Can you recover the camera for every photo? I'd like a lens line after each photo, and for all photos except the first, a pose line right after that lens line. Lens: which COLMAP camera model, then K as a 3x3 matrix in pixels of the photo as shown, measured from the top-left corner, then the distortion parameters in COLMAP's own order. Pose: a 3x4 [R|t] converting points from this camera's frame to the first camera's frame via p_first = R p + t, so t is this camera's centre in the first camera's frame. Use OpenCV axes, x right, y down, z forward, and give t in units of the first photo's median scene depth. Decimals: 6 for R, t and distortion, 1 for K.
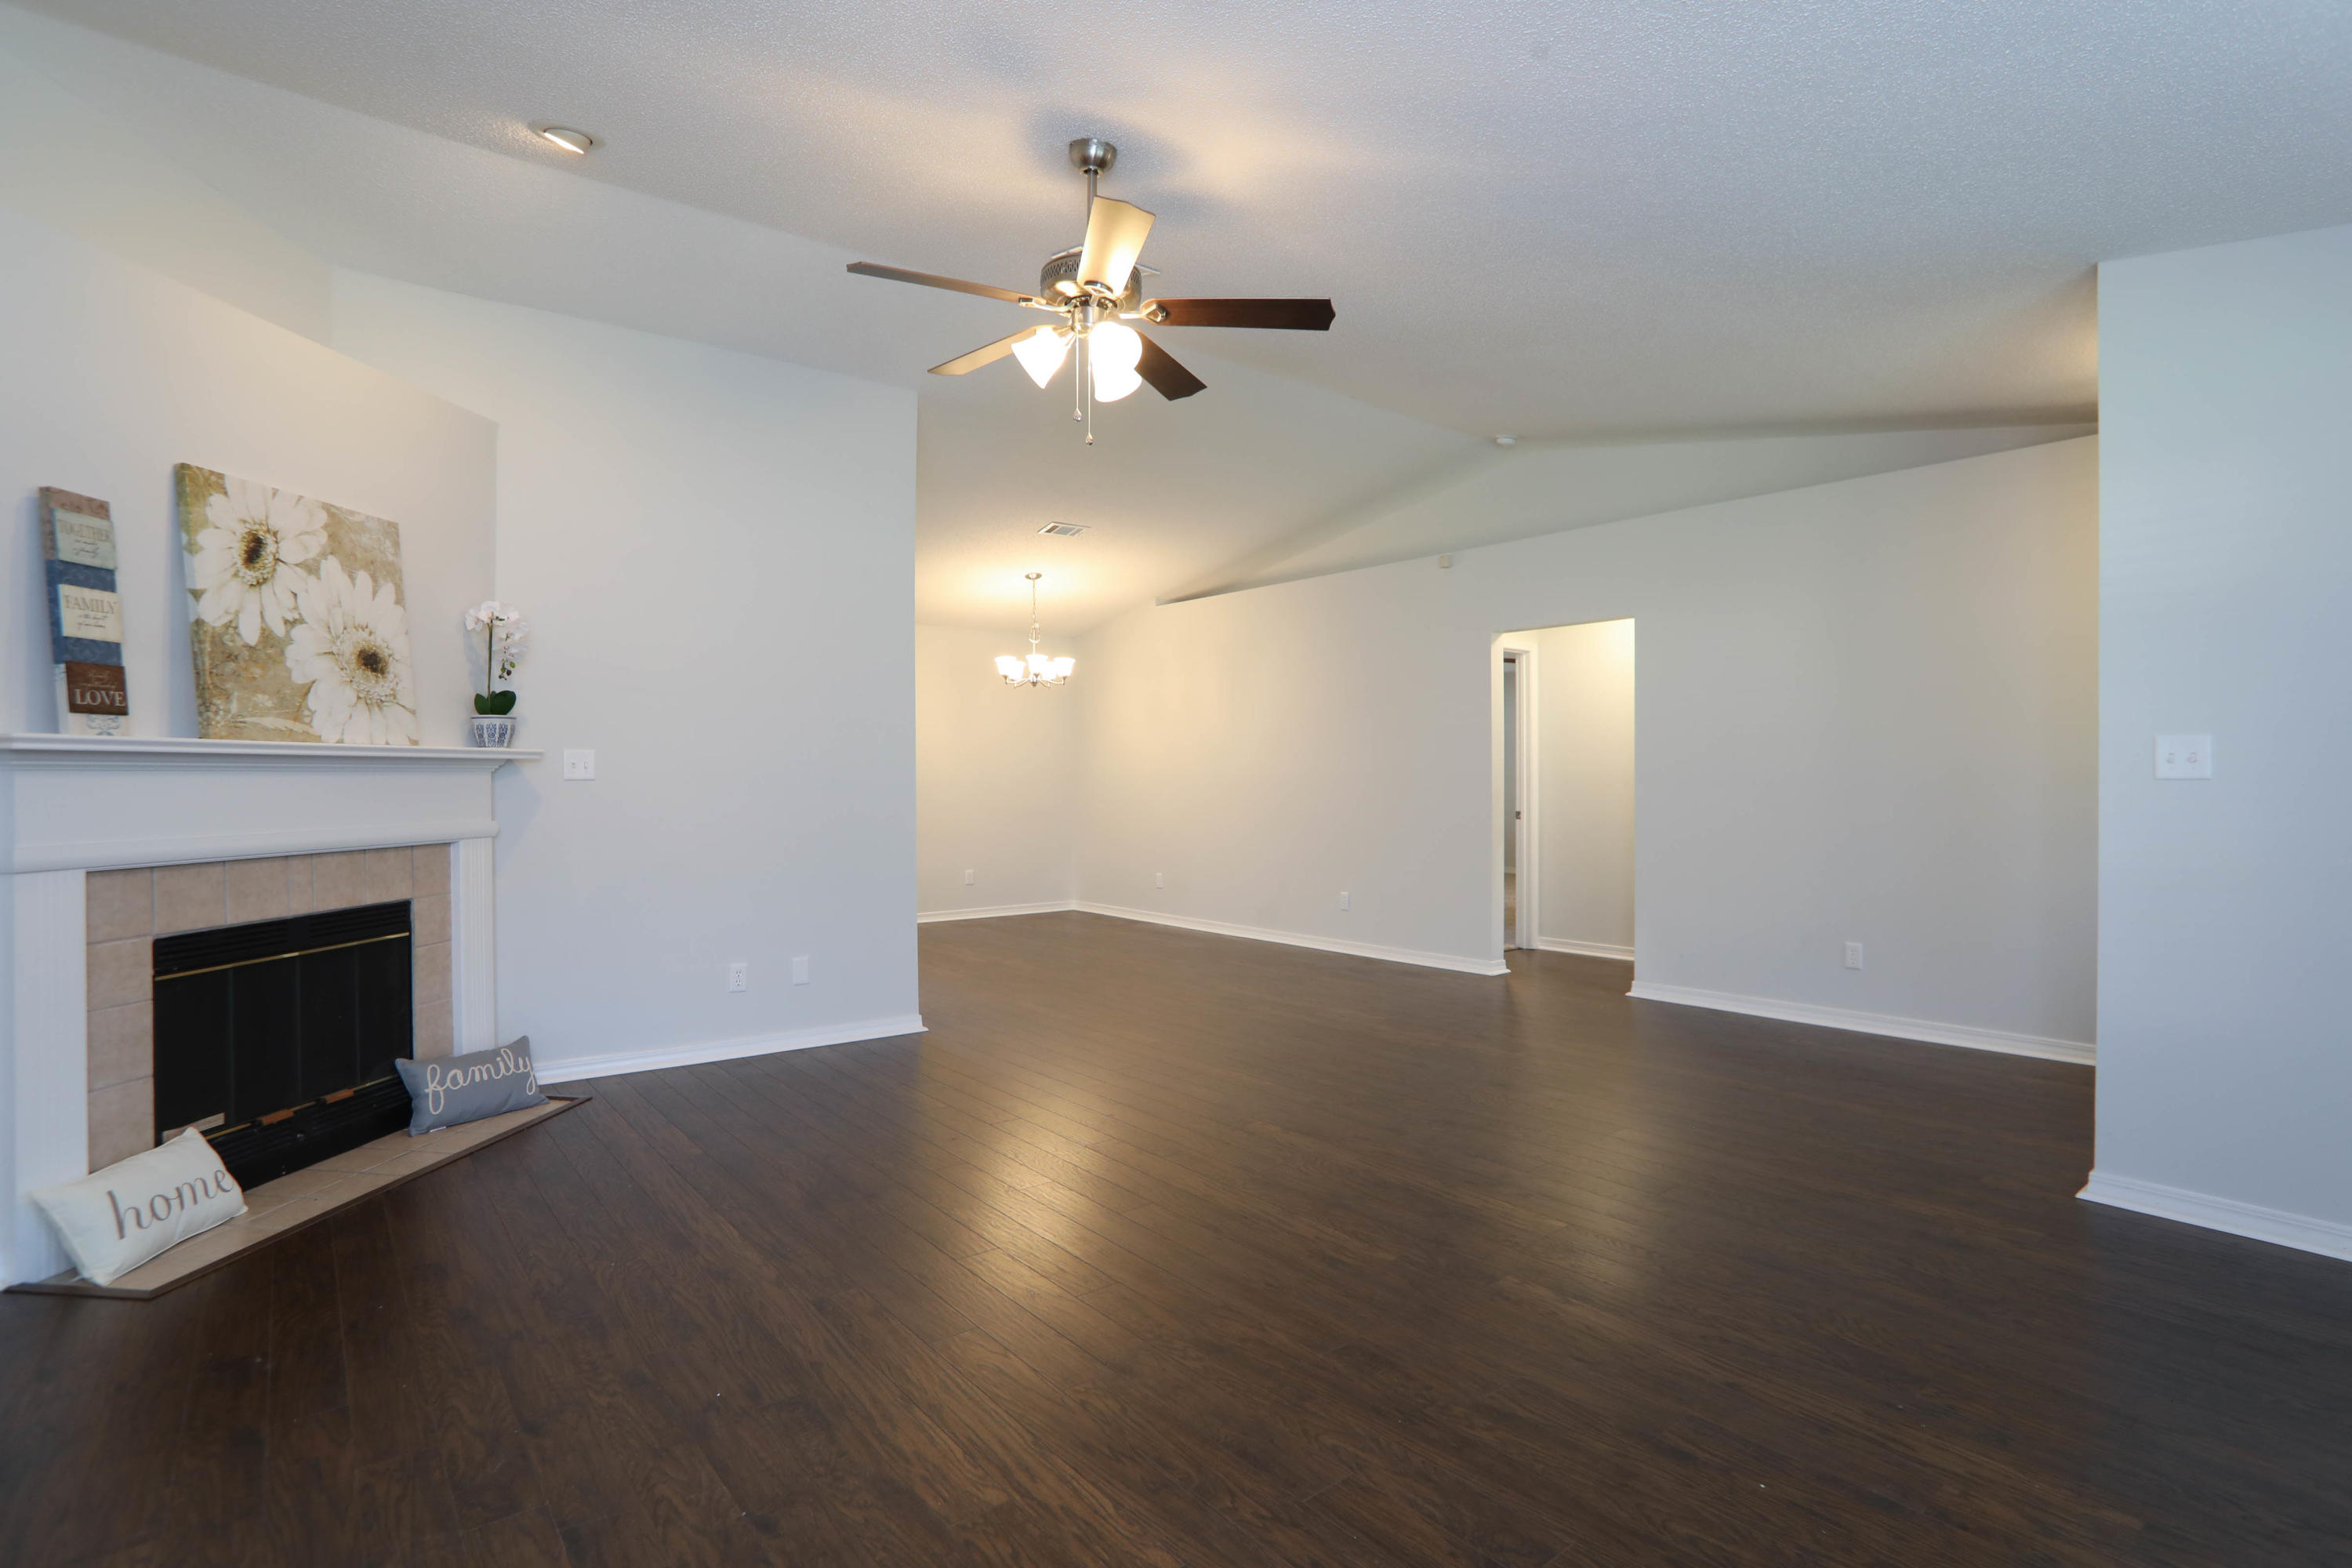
lens RADIAL K [[1156.4, 0, 1176.0], [0, 1156.4, 784.0], [0, 0, 1]] dist [-0.082756, 0.036953]
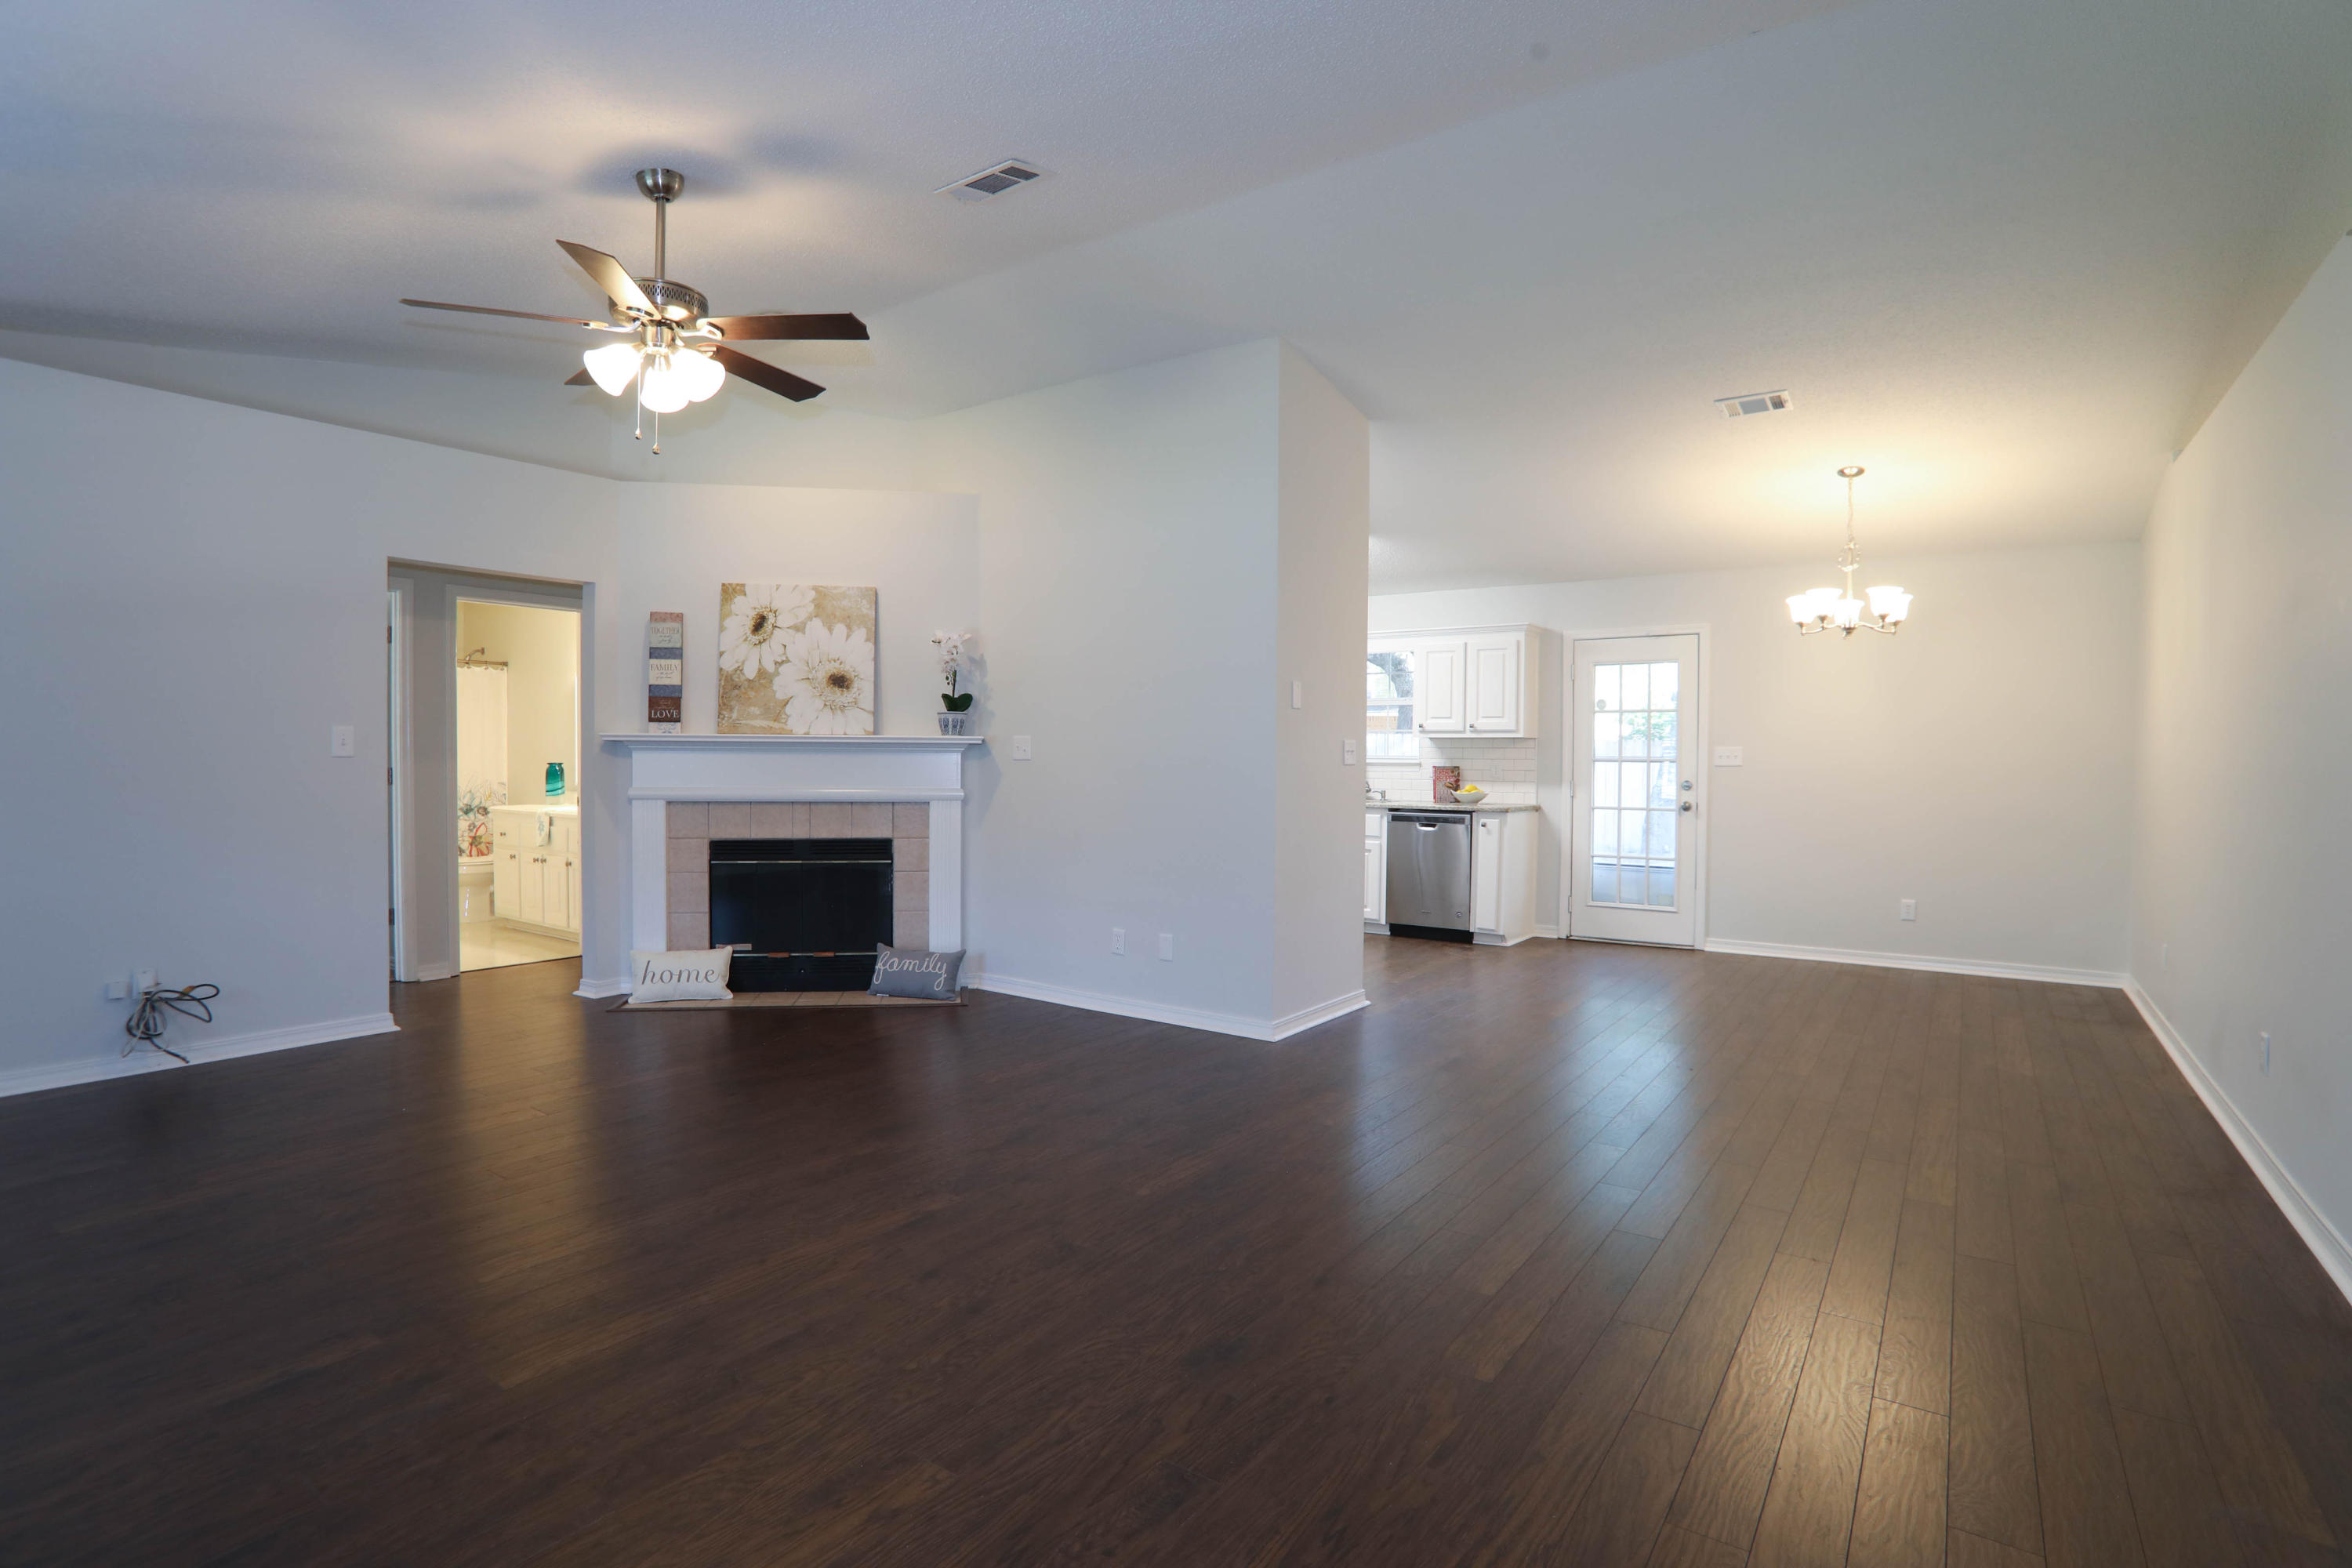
lens RADIAL K [[1156.4, 0, 1176.0], [0, 1156.4, 784.0], [0, 0, 1]] dist [-0.082756, 0.036953]
pose [[0.264079, 0.026309, -0.964142, 1.029000], [-0.016900, 0.999601, 0.022648, -0.011689], [0.964353, 0.010314, 0.264419, 1.116659]]
